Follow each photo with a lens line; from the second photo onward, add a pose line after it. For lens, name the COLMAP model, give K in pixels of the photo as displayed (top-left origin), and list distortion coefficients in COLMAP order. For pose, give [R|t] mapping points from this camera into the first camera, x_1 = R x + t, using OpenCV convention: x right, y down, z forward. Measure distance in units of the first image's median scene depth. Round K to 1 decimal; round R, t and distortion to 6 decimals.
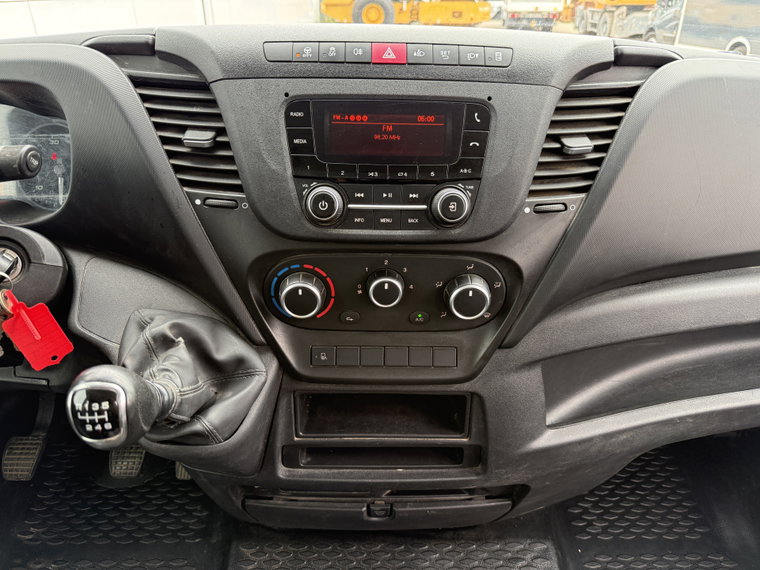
lens RADIAL K [[509.5, 0, 381.3], [0, 509.5, 281.3], [0, 0, 1]] dist [-0.030964, 0.000703]
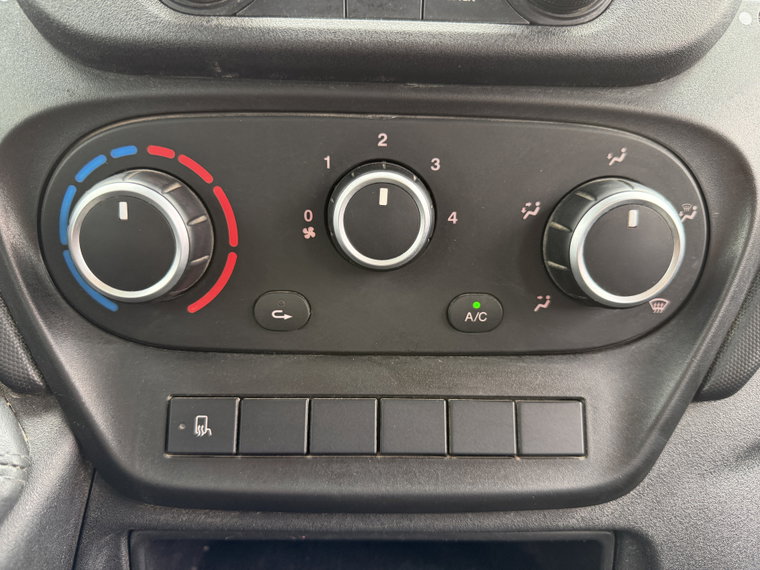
lens RADIAL K [[509.5, 0, 379.0], [0, 509.5, 282.7], [0, 0, 1]] dist [-0.030964, 0.000703]
pose [[0.999943, -0.002587, 0.010311, 0.002917], [0.004760, 0.976218, -0.216739, 0.132189], [-0.009505, 0.216776, 0.976175, 0.661884]]
